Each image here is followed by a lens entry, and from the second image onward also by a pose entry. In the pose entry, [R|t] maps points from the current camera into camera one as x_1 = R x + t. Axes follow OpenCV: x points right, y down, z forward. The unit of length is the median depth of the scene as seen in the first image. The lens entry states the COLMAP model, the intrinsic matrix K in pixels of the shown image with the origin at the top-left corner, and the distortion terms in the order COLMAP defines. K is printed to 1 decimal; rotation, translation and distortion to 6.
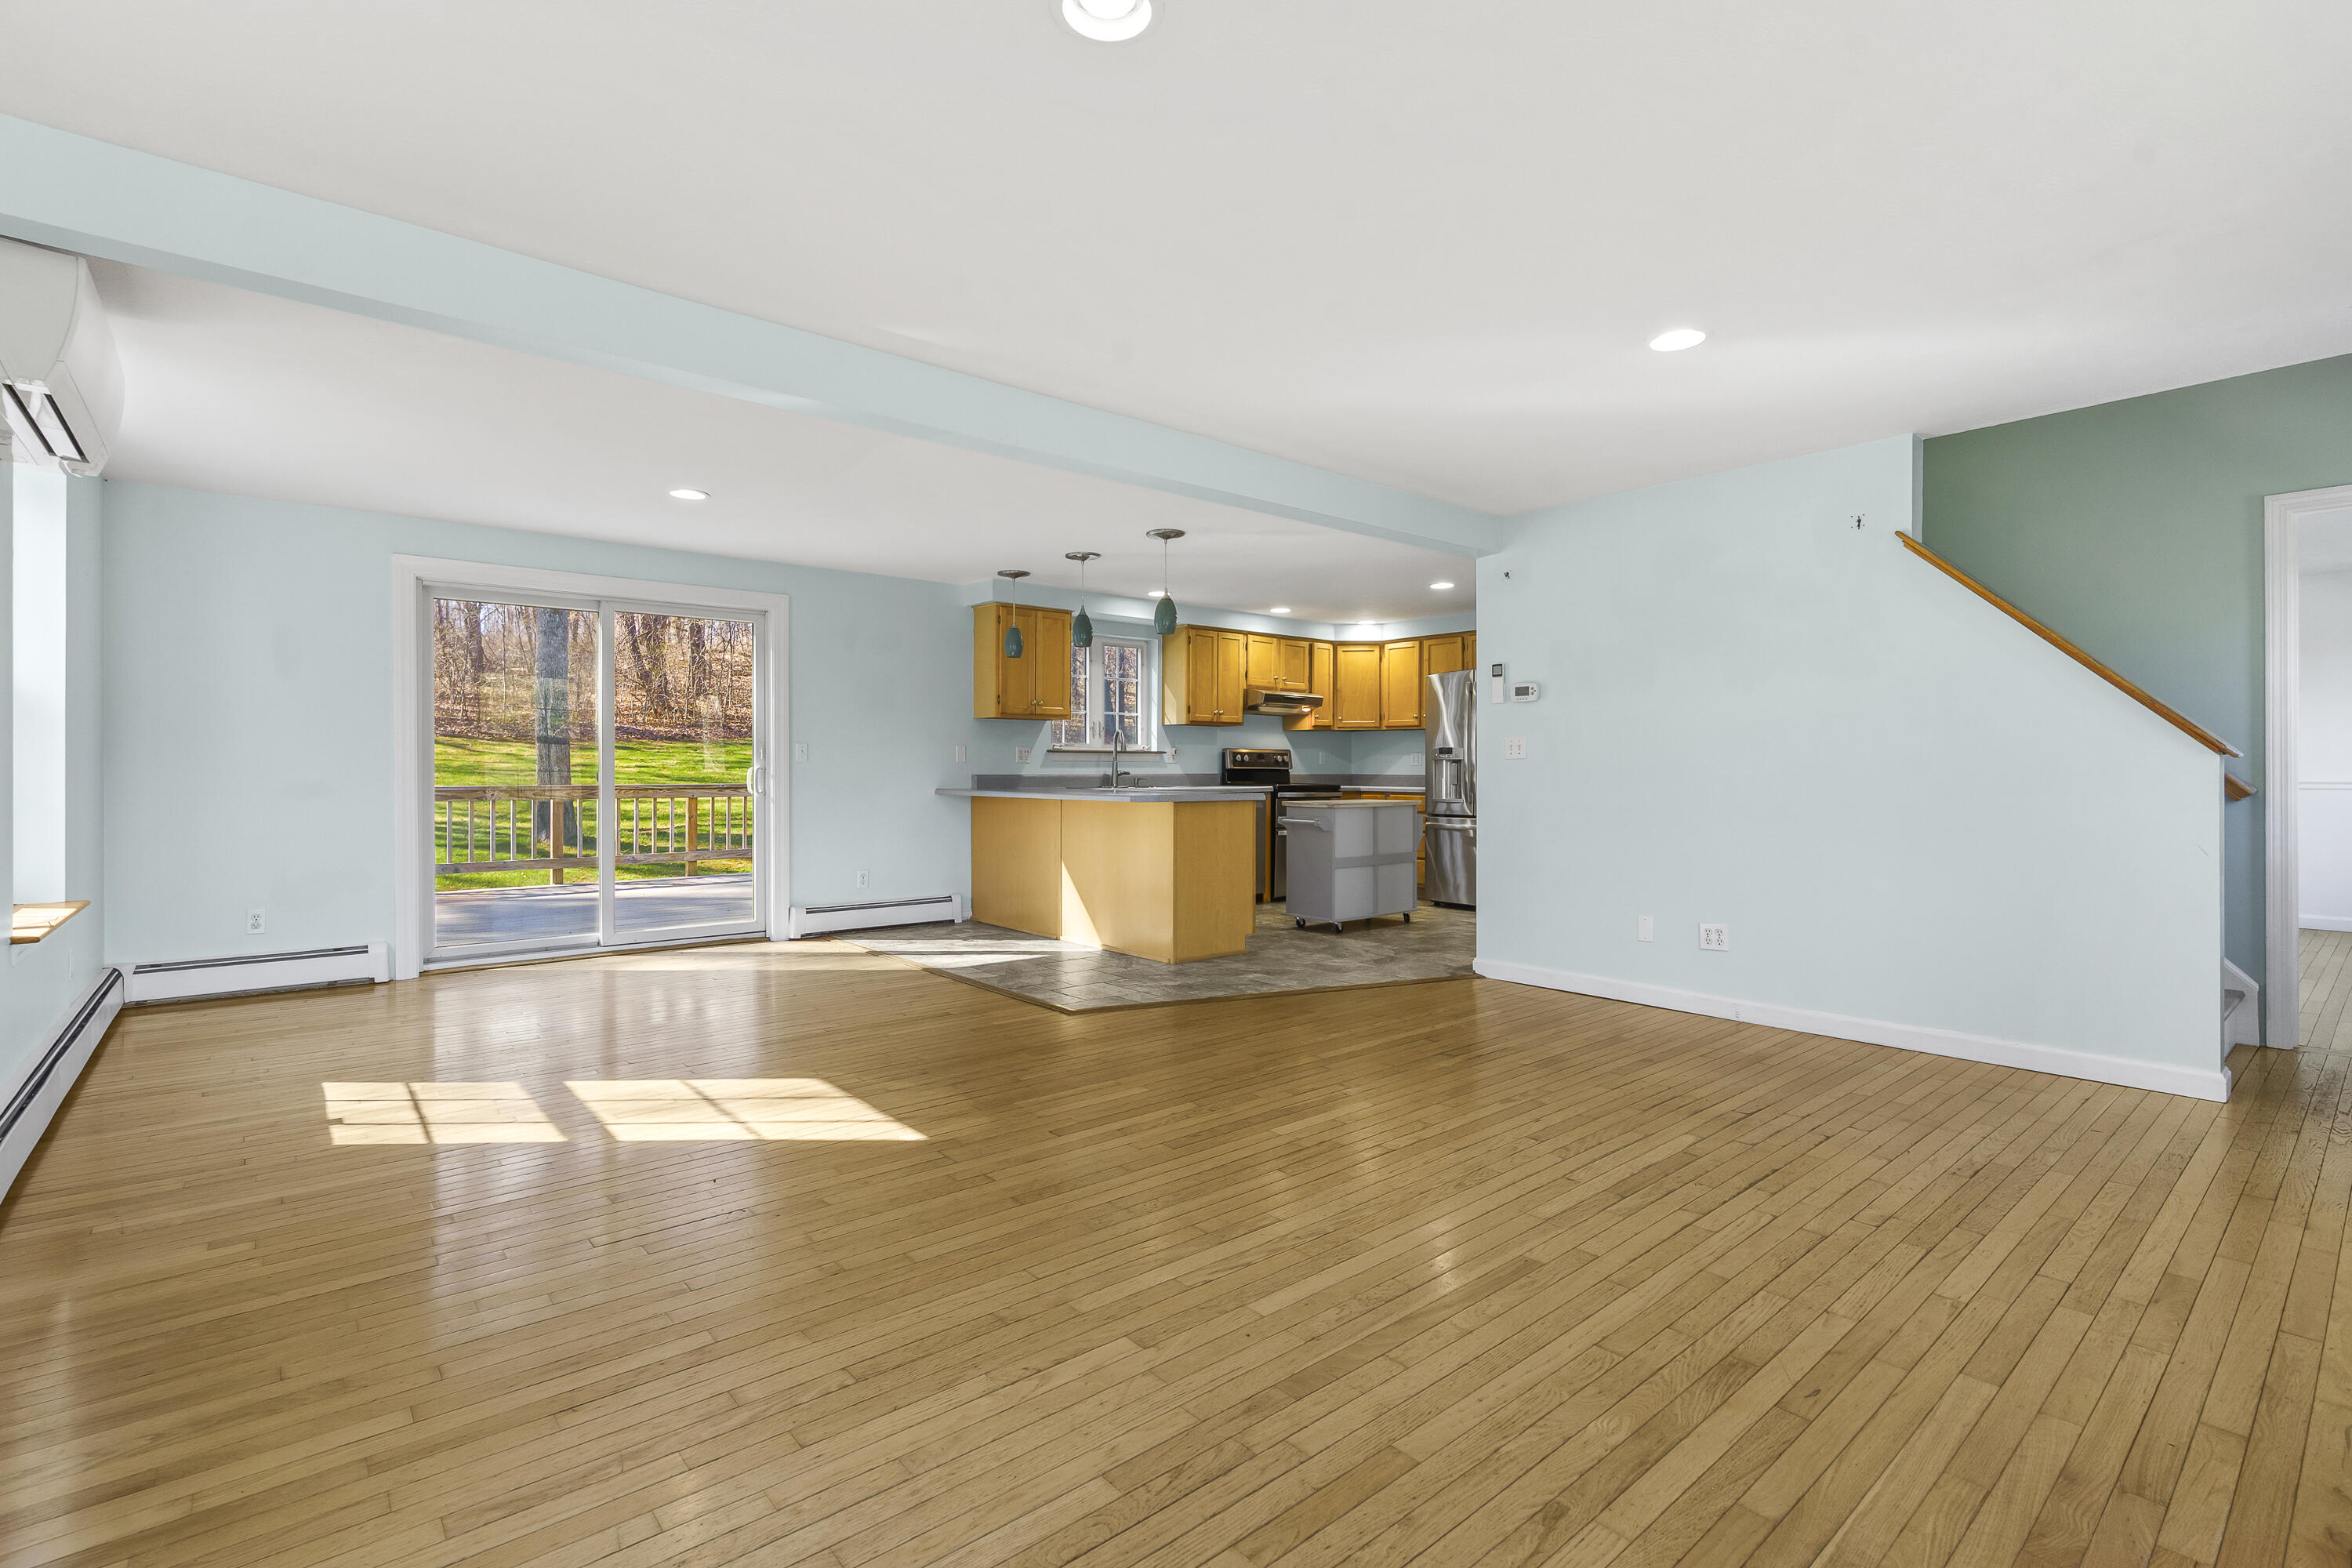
lens RADIAL K [[1075.9, 0, 1175.4], [0, 1075.9, 778.2], [0, 0, 1]] dist [-0.004649, 0.001572]
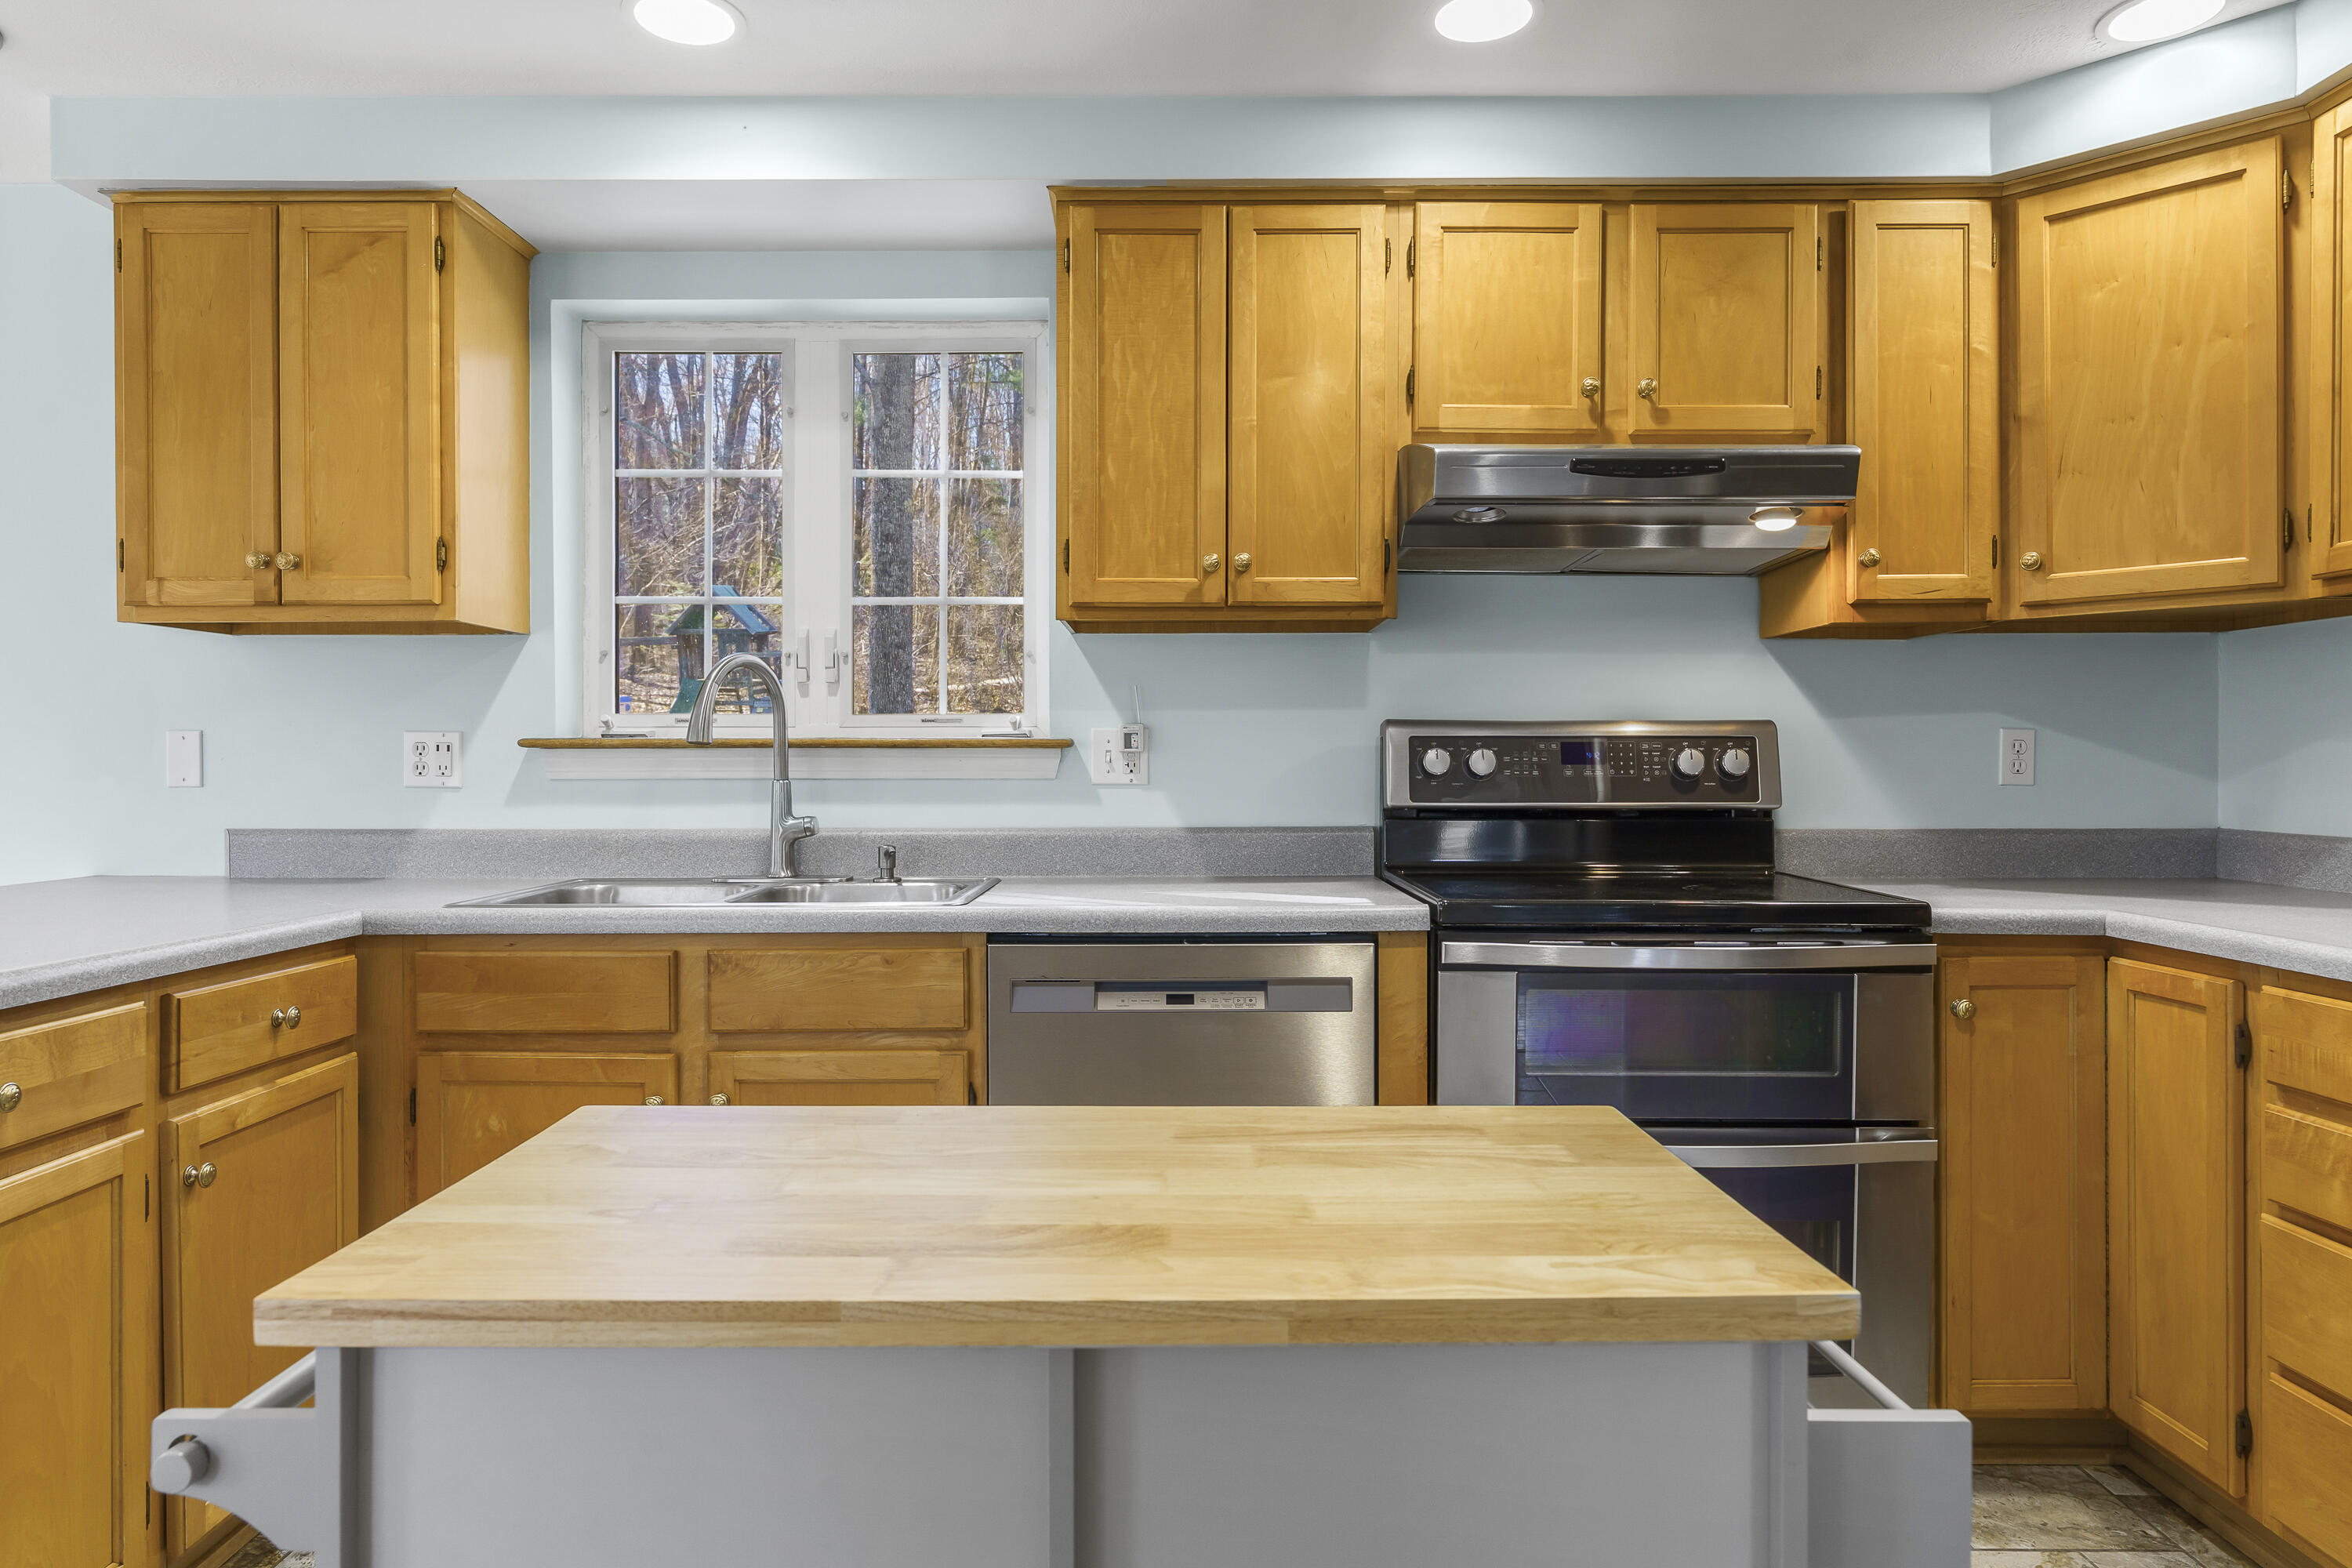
lens RADIAL K [[1429.9, 0, 1168.5], [0, 1429.9, 771.4], [0, 0, 1]] dist [0.000113, 0.000059]
pose [[0.757386, 0.000060, -0.652968, 0.282614], [-0.002583, 0.999992, -0.002904, -0.020209], [0.652962, 0.003886, 0.757380, 0.954386]]
